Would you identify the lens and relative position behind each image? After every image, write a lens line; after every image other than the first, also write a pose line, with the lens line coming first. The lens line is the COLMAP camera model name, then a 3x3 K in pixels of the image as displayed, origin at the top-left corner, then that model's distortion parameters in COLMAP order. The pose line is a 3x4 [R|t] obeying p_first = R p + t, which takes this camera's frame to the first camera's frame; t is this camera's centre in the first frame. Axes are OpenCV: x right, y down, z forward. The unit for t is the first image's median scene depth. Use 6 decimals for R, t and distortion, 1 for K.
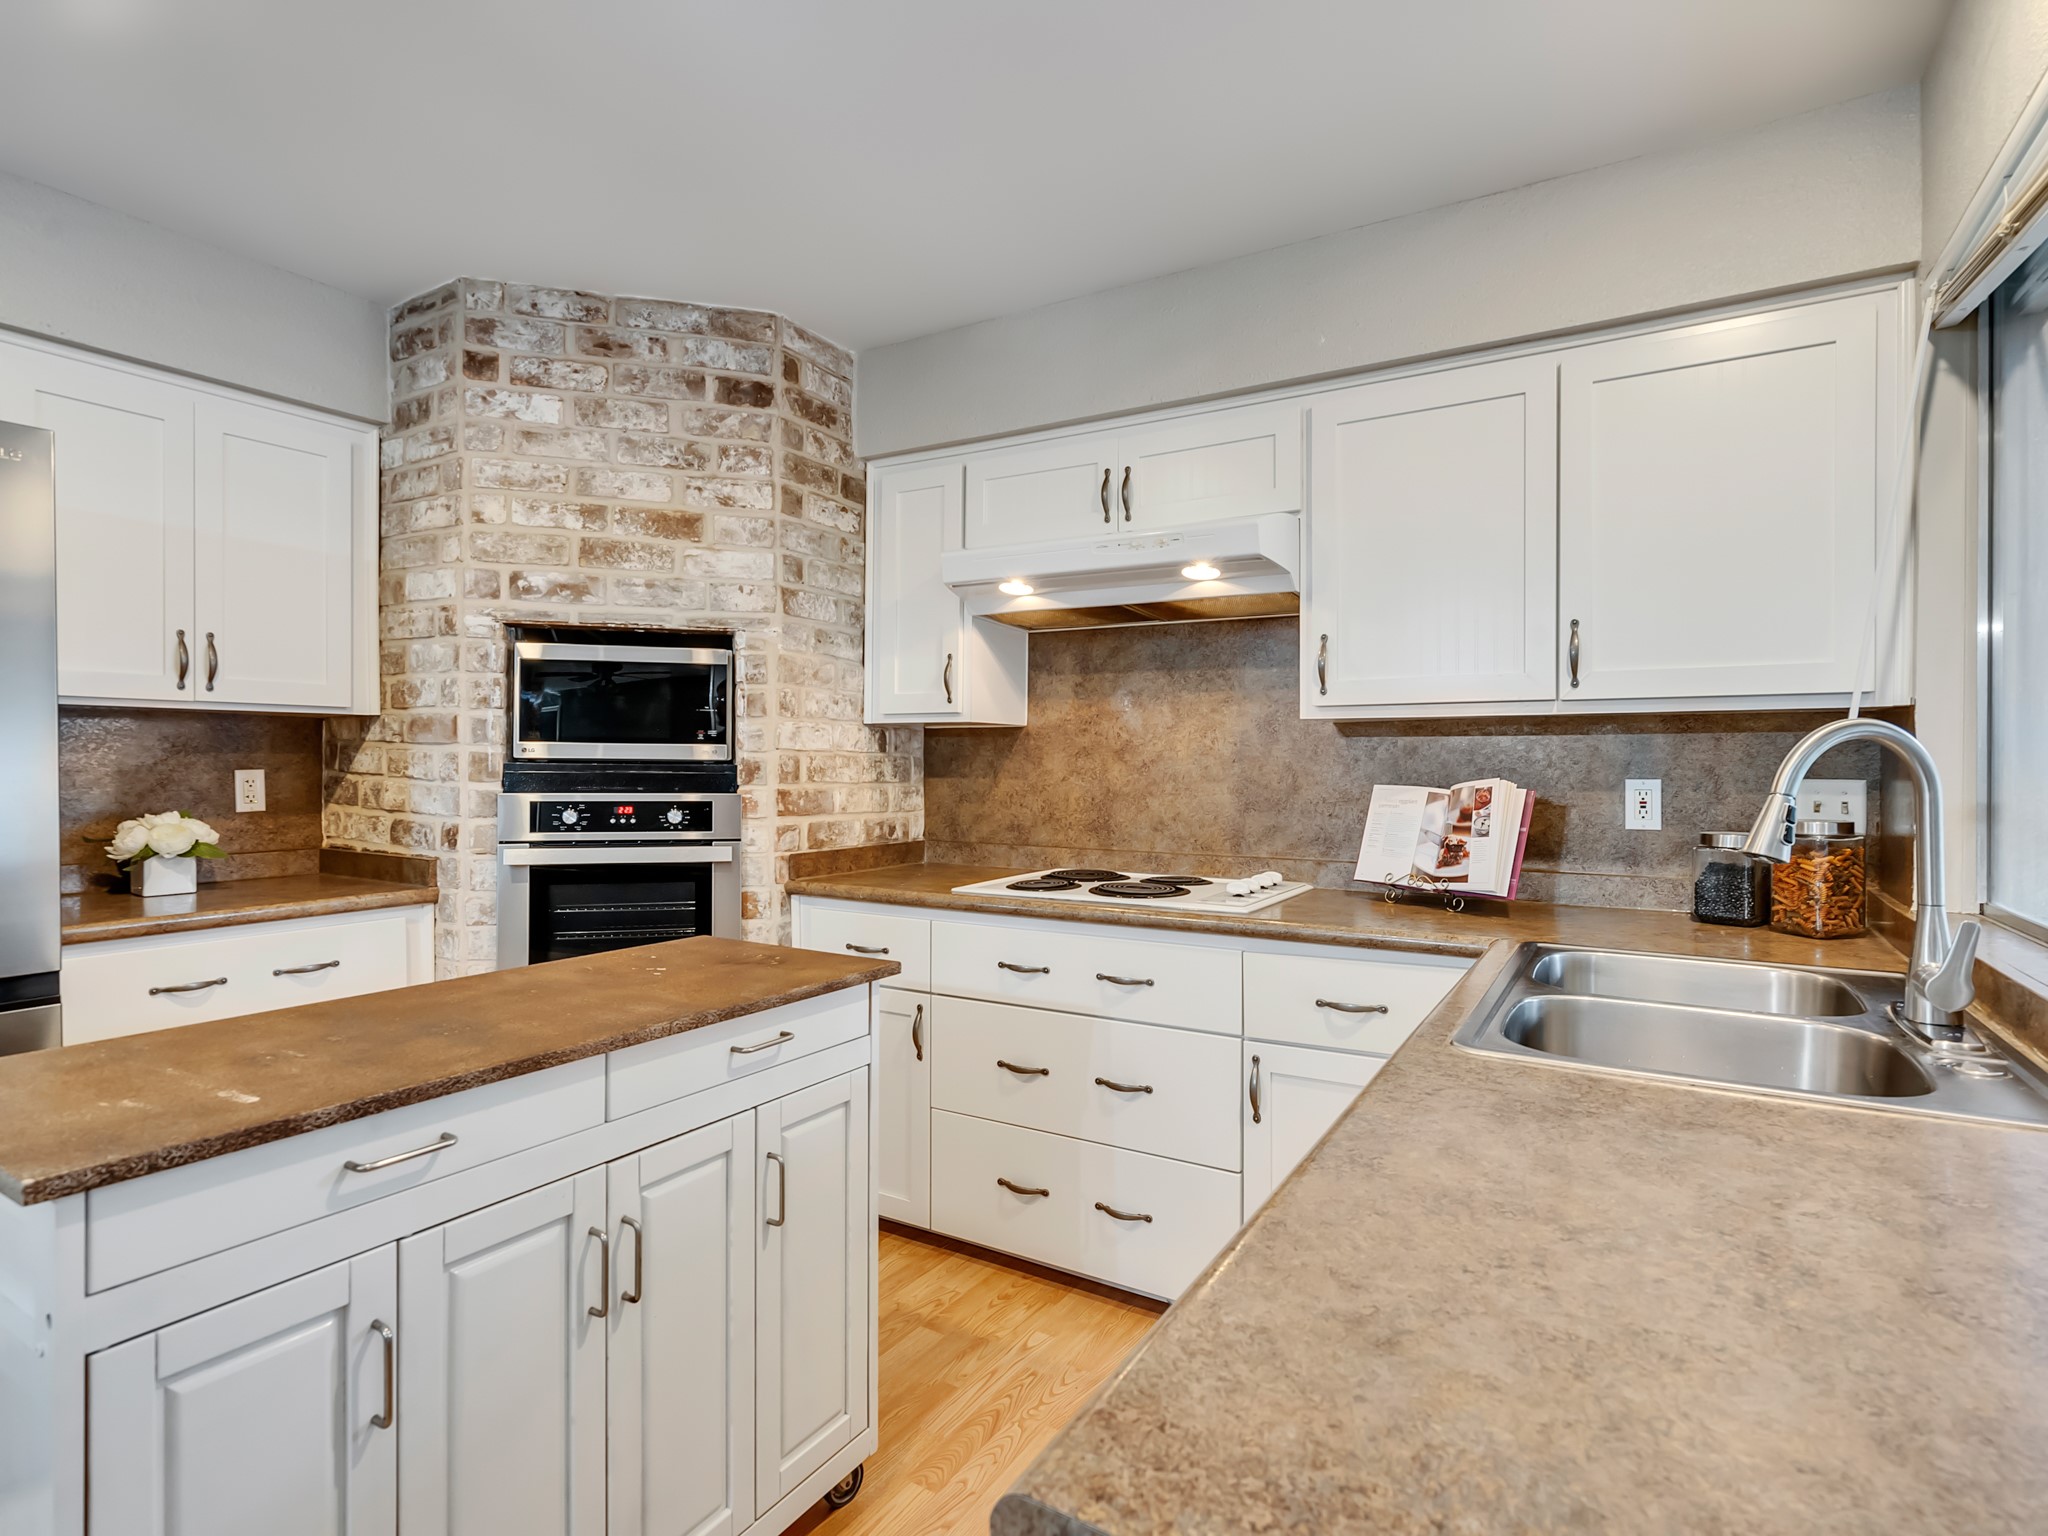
lens RADIAL K [[1048.9, 0, 992.0], [0, 1048.9, 768.7], [0, 0, 1]] dist [-0.002015, -0.000401]
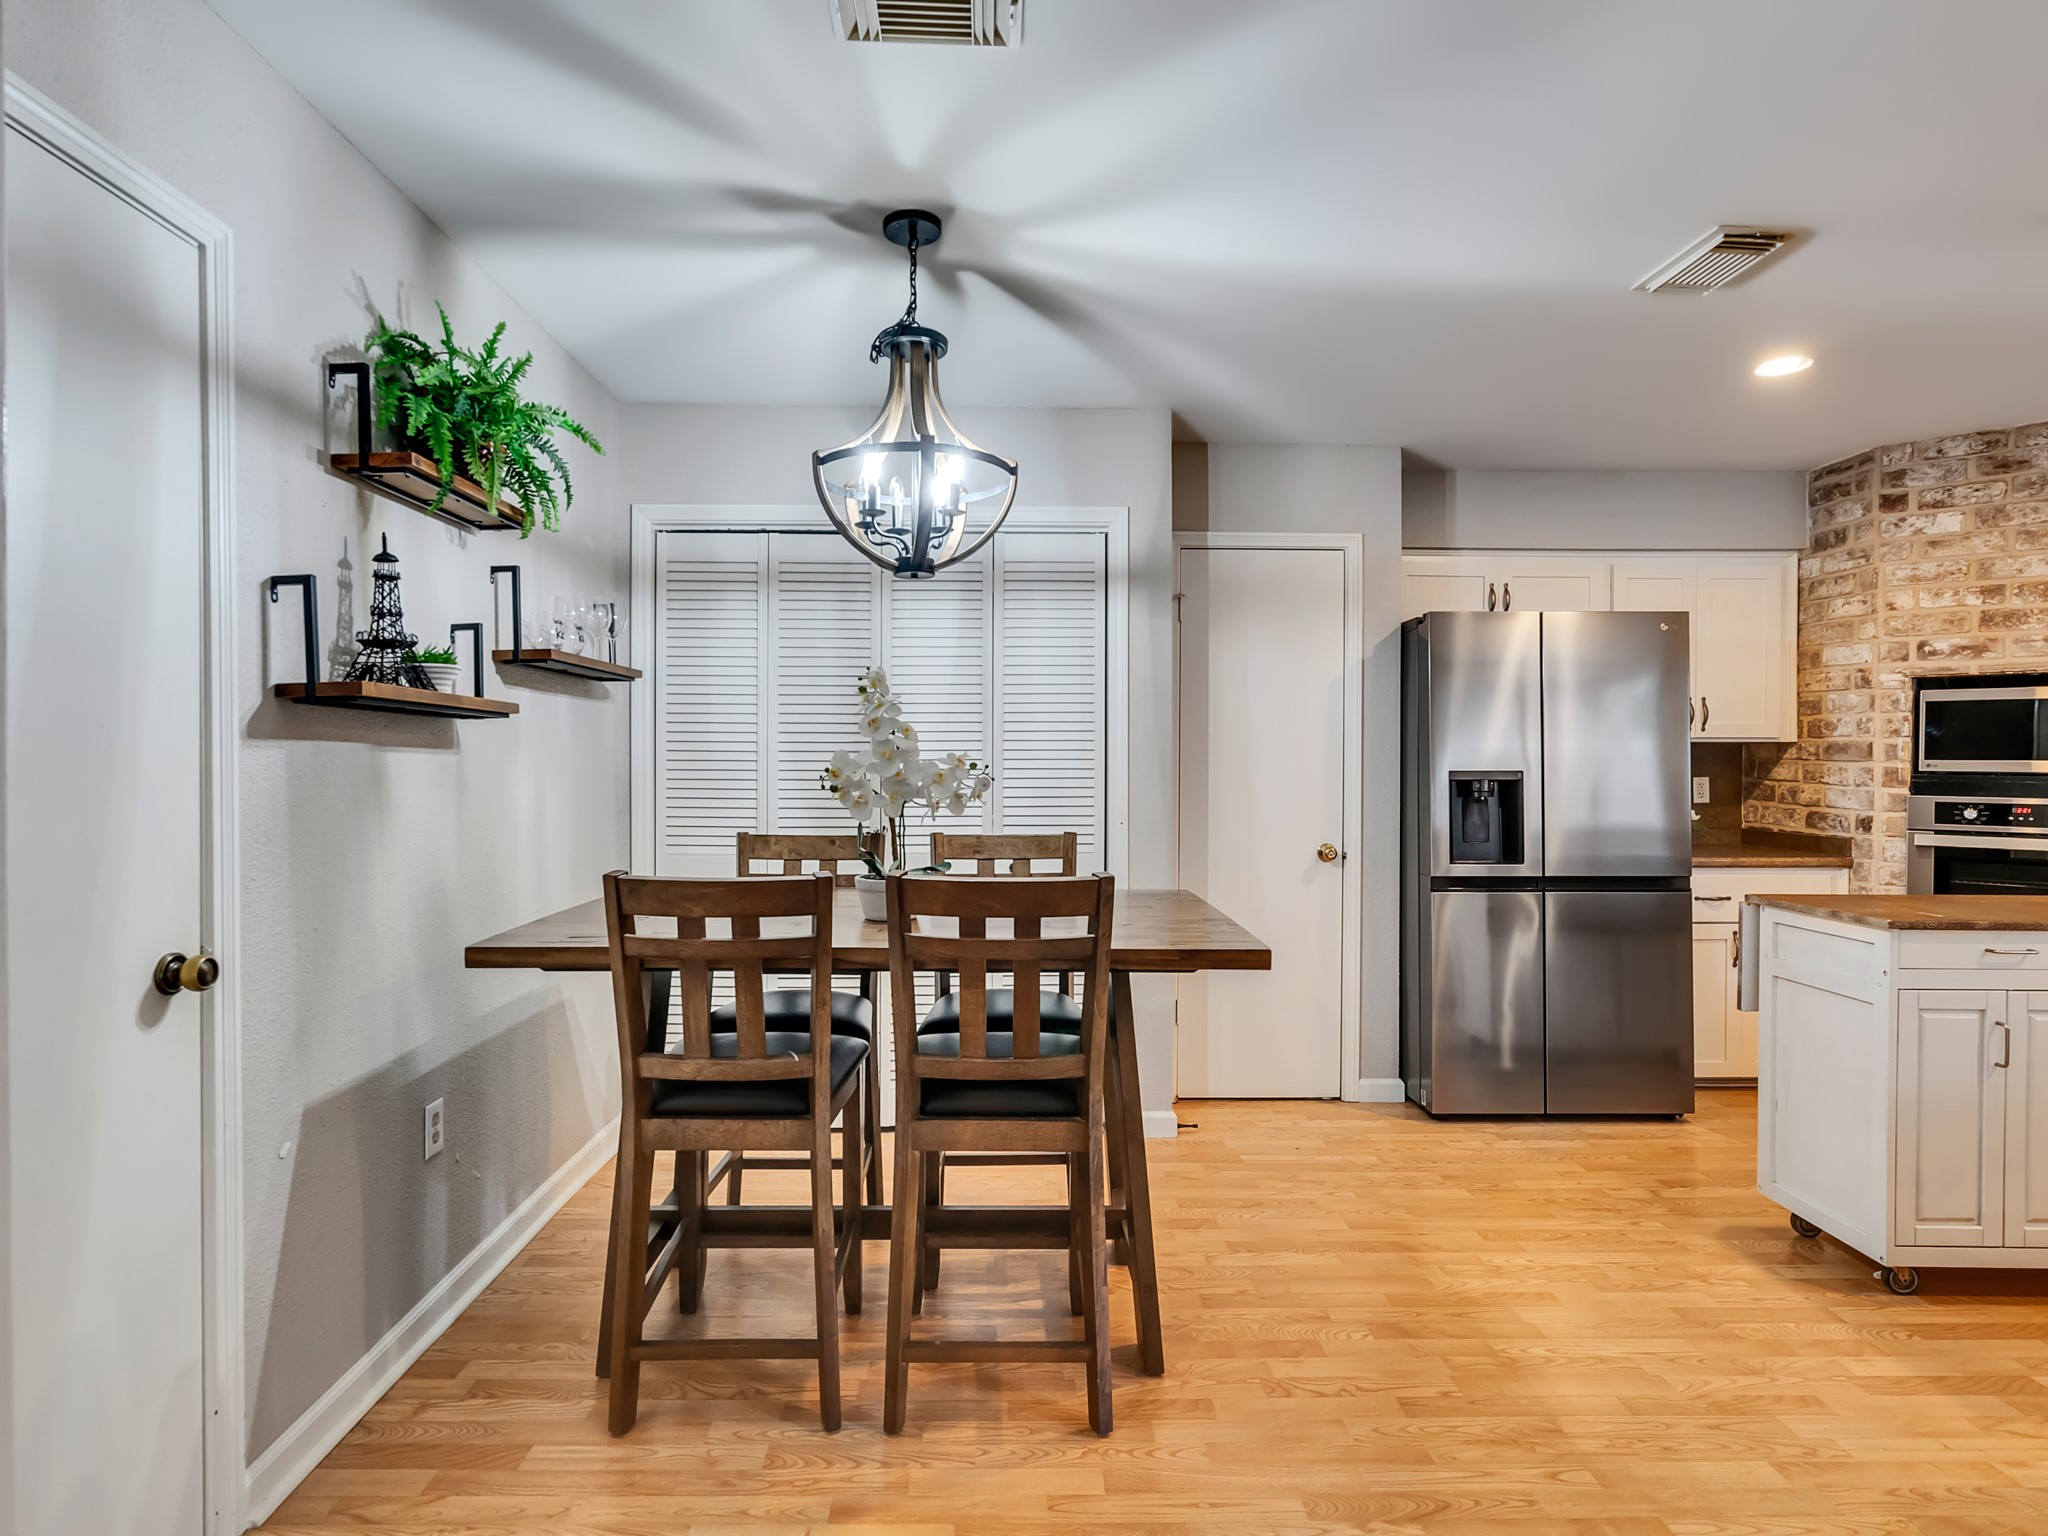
lens RADIAL K [[1048.9, 0, 992.0], [0, 1048.9, 768.7], [0, 0, 1]] dist [-0.002015, -0.000401]
pose [[0.544363, 0.004904, -0.838836, 0.053265], [-0.007172, 0.999974, 0.001192, -0.006100], [0.838819, 0.005367, 0.544384, -0.832702]]
